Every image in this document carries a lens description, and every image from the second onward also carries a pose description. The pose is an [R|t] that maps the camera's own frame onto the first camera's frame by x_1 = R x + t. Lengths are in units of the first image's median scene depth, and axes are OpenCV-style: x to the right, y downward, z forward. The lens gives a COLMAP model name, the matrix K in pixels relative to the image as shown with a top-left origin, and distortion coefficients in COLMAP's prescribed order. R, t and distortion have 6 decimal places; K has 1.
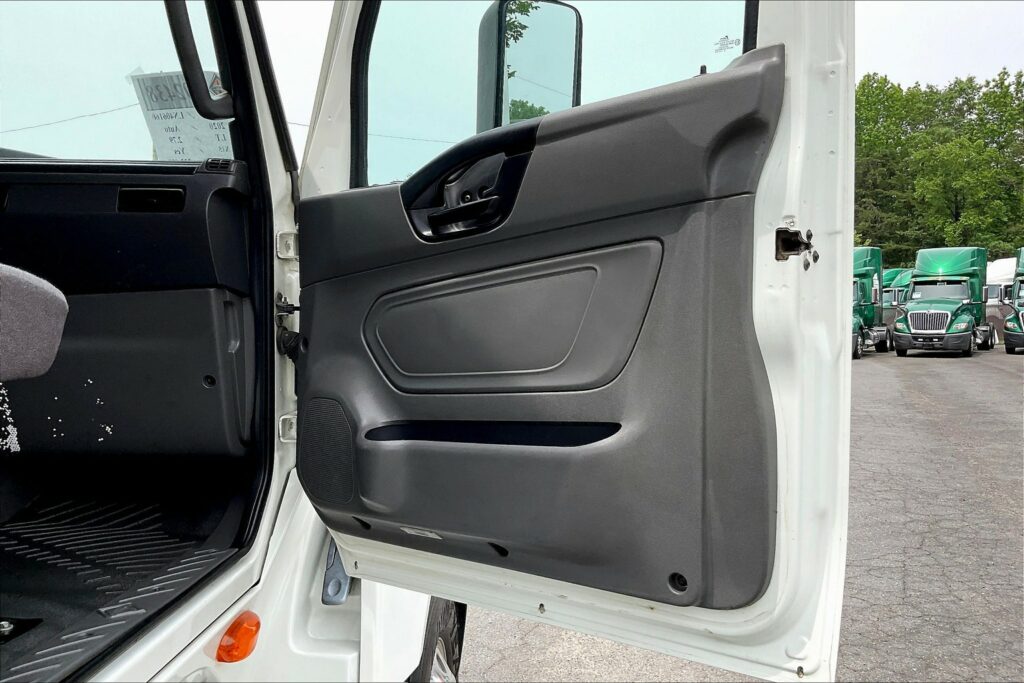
lens RADIAL K [[848.5, 0, 507.6], [0, 848.5, 340.1], [0, 0, 1]] dist [0.099416, -0.200057]
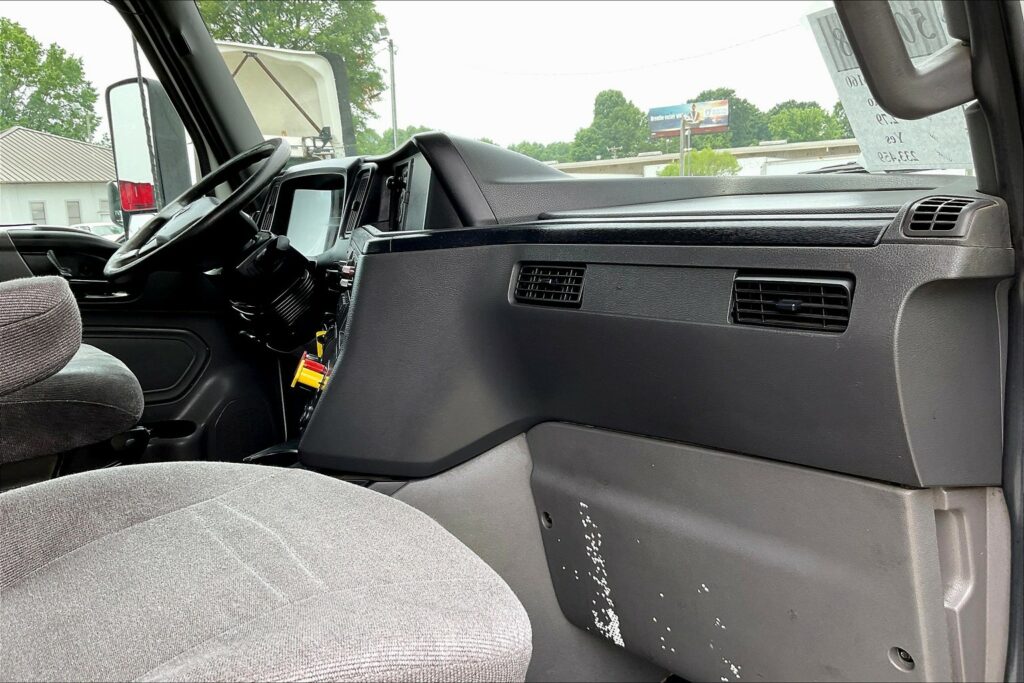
lens RADIAL K [[848.5, 0, 507.6], [0, 848.5, 340.1], [0, 0, 1]] dist [0.099416, -0.200057]
pose [[0.629745, 0.086553, -0.771965, -0.127621], [0.037641, 0.989206, 0.141617, -0.210400], [0.775890, -0.118240, 0.619689, 0.543150]]
